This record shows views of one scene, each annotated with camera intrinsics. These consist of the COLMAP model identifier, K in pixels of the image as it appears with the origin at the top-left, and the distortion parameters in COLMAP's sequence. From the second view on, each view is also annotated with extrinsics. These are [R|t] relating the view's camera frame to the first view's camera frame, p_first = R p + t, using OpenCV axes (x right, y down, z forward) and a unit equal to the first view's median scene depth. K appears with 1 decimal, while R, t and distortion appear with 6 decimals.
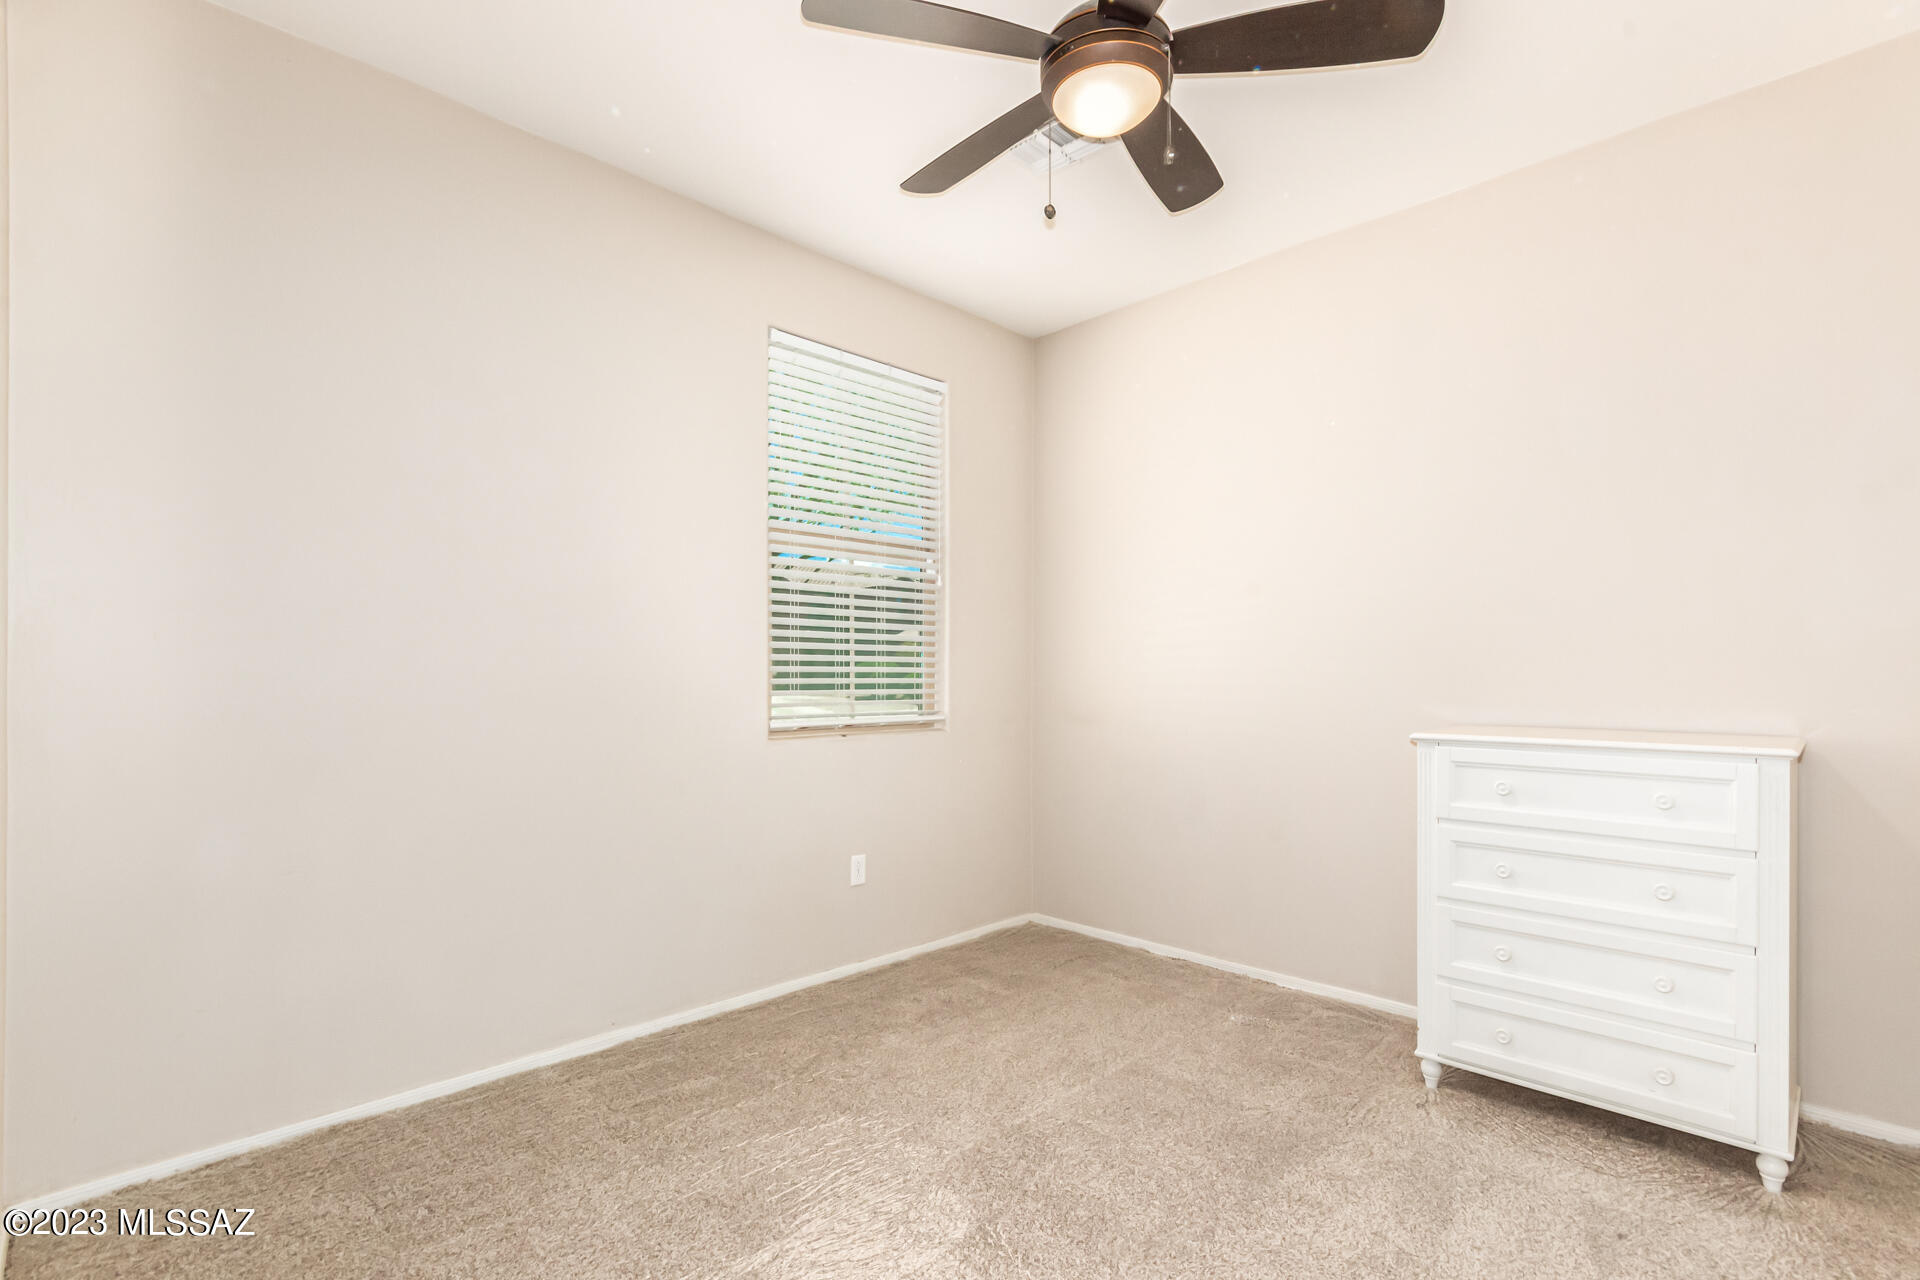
lens RADIAL K [[897.5, 0, 945.8], [0, 897.5, 677.8], [0, 0, 1]] dist [0.000669, 0.000308]
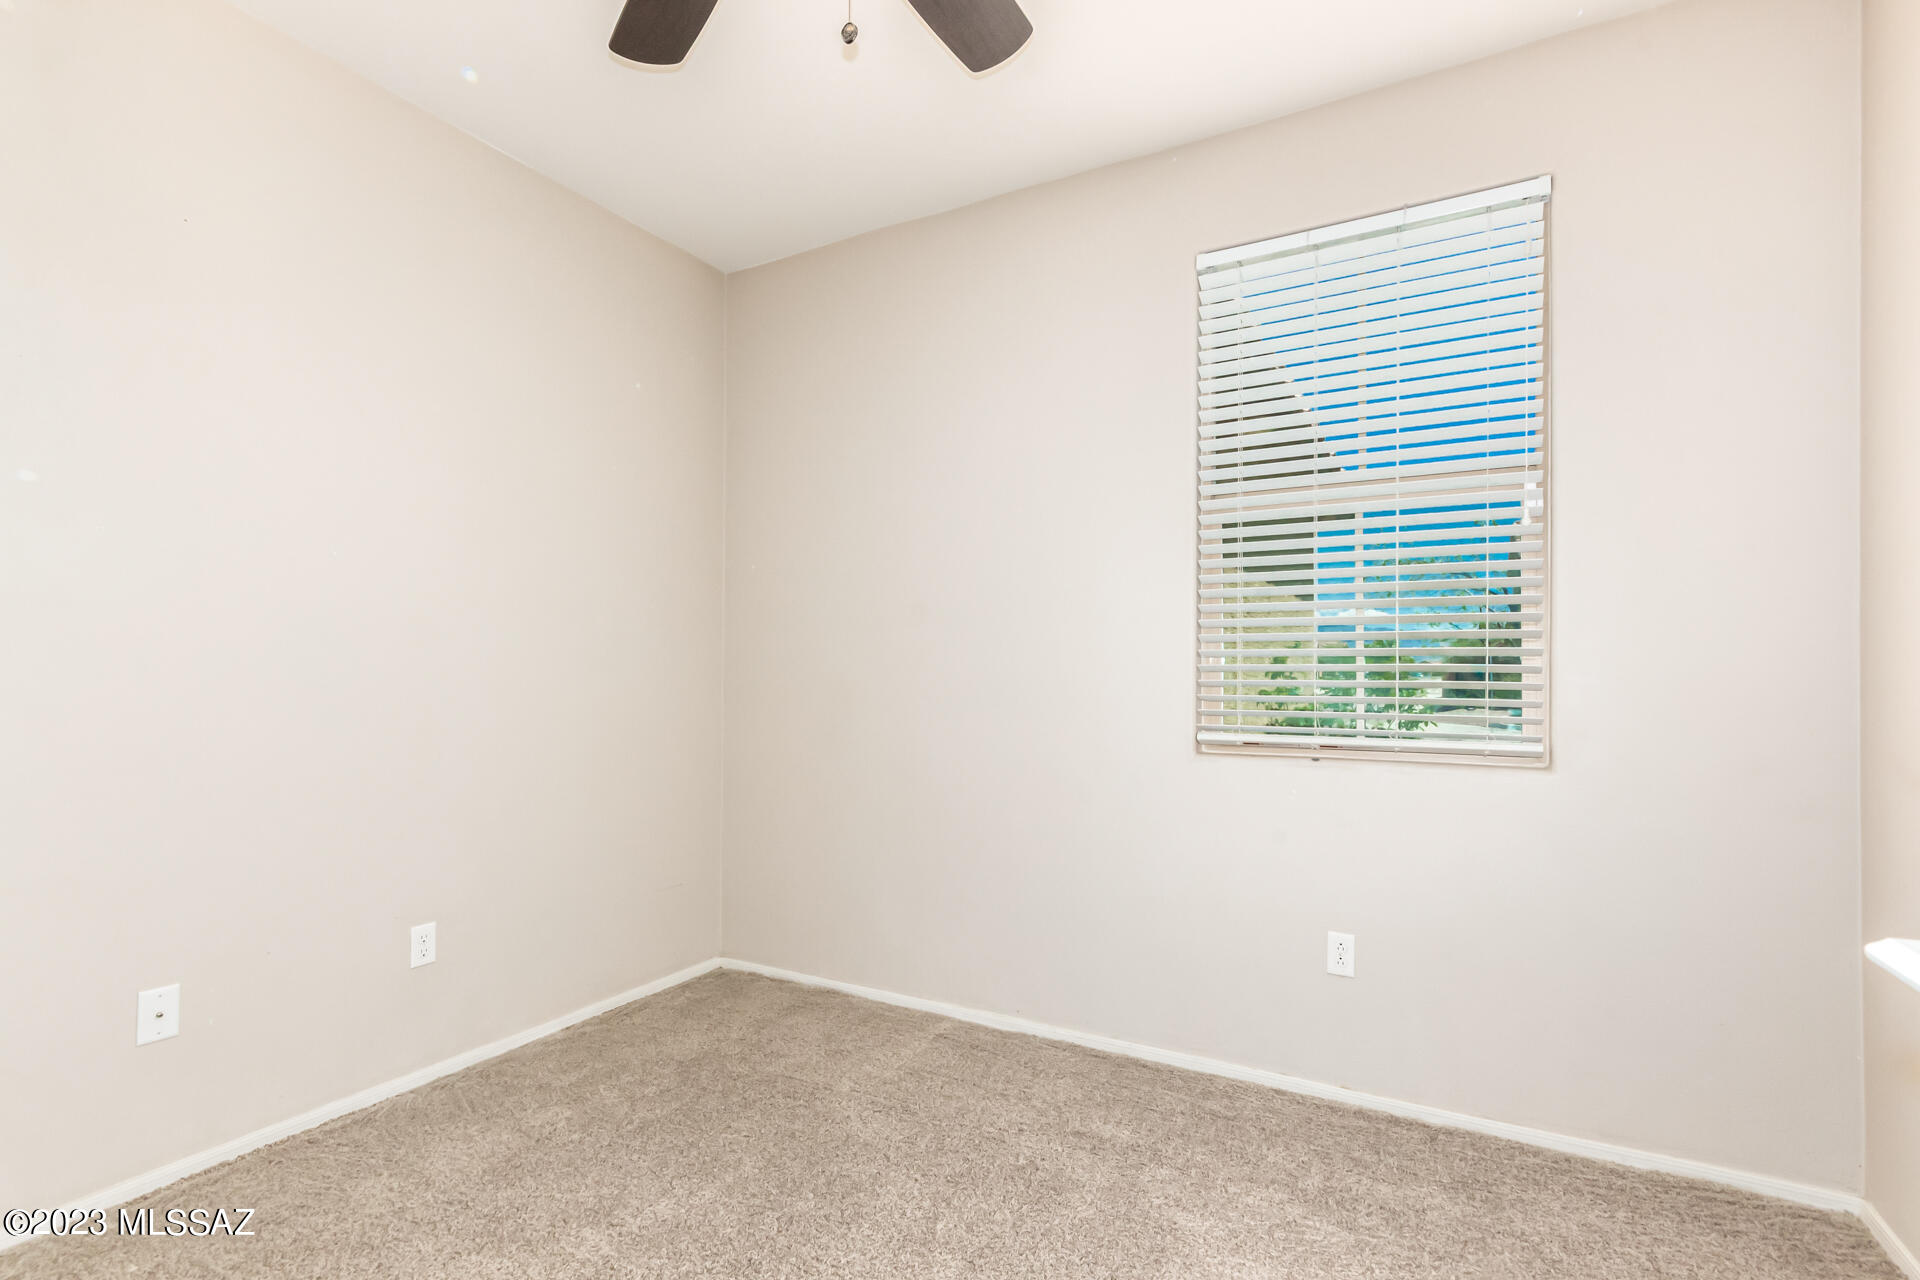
lens RADIAL K [[897.5, 0, 945.8], [0, 897.5, 677.8], [0, 0, 1]] dist [0.000669, 0.000308]
pose [[0.279362, -0.001280, -0.960185, 0.530415], [-0.010995, 0.999929, -0.004532, 0.005353], [0.960123, 0.011824, 0.279328, 0.550143]]
